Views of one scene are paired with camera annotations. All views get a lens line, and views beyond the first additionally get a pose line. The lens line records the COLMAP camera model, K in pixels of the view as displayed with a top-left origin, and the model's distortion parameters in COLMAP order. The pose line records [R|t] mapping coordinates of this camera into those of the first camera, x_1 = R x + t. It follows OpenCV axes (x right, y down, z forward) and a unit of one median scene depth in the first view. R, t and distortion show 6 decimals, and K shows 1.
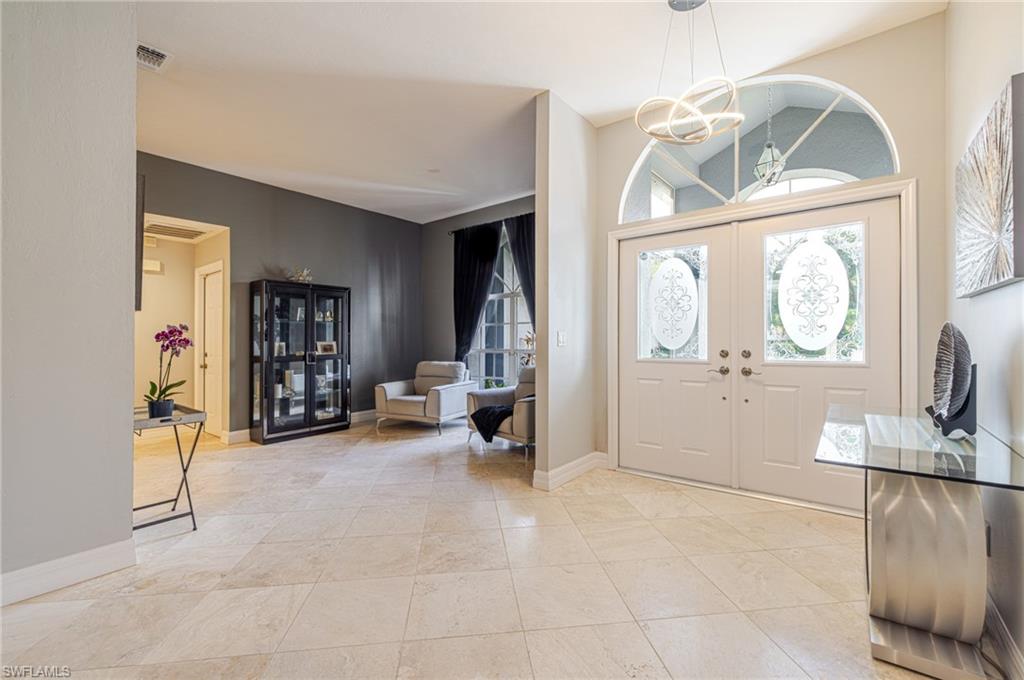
lens RADIAL K [[432.4, 0, 516.9], [0, 432.4, 333.5], [0, 0, 1]] dist [0.004329, -0.001700]
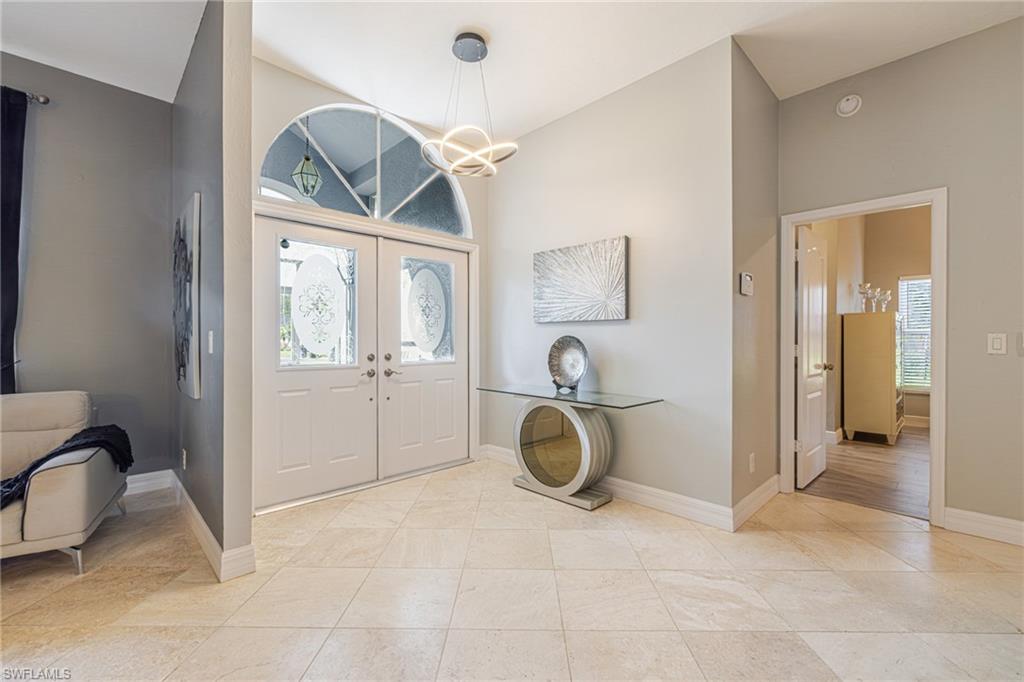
lens RADIAL K [[432.4, 0, 513.6], [0, 432.4, 337.9], [0, 0, 1]] dist [0.004329, -0.001700]
pose [[0.137609, 0.015731, 0.990362, -0.337969], [-0.017075, 0.999763, -0.013508, 0.004609], [-0.990339, -0.015052, 0.137845, 0.324412]]
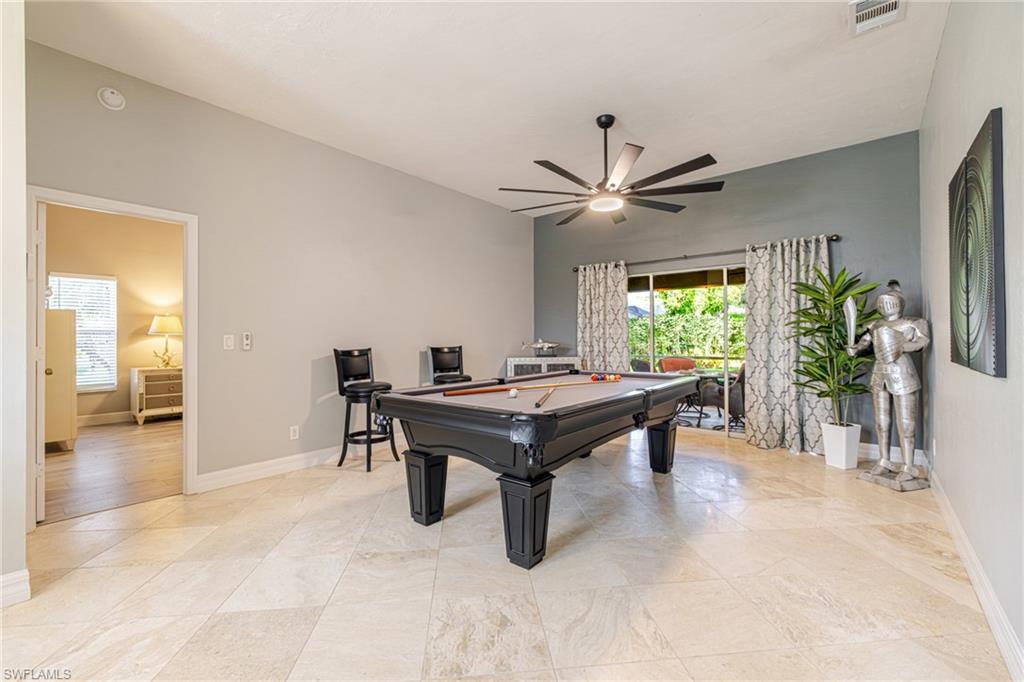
lens RADIAL K [[432.4, 0, 506.8], [0, 432.4, 335.5], [0, 0, 1]] dist [0.004329, -0.001700]
pose [[-0.999215, 0.017606, 0.035475, -0.226511], [0.016957, 0.999685, -0.018507, 0.004372], [-0.035790, -0.017890, -0.999199, 0.513675]]
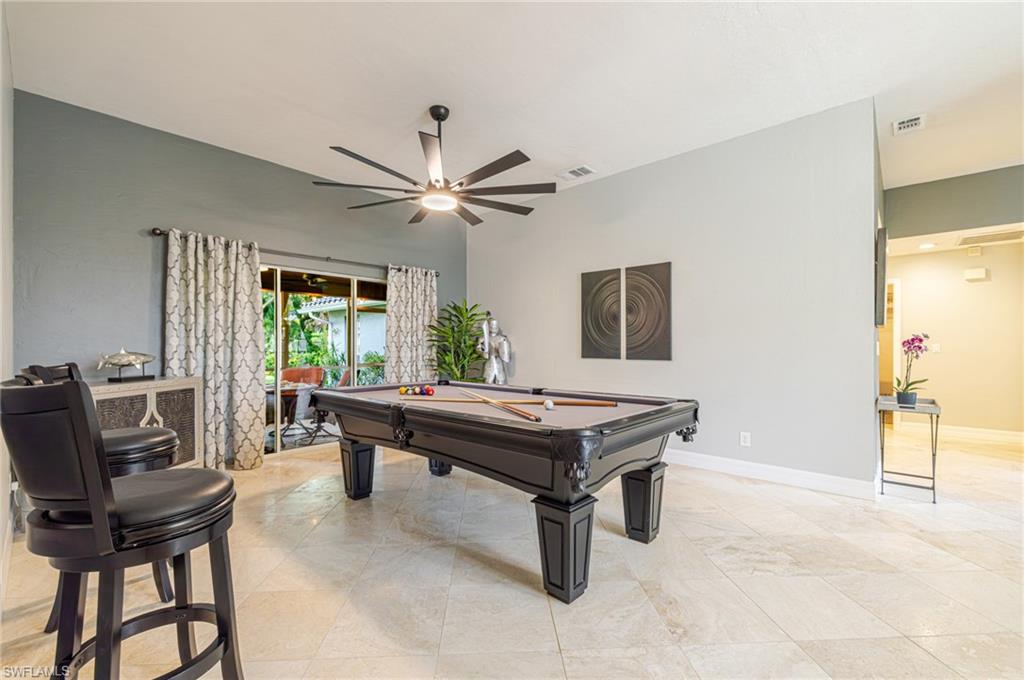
lens RADIAL K [[435.6, 0, 505.7], [0, 435.6, 347.9], [0, 0, 1]] dist [-0.002503, -0.000200]
pose [[-0.077628, 0.014507, -0.996877, 0.296472], [0.012748, 0.999827, 0.013557, -0.006892], [0.996901, -0.011656, -0.077799, -0.051621]]
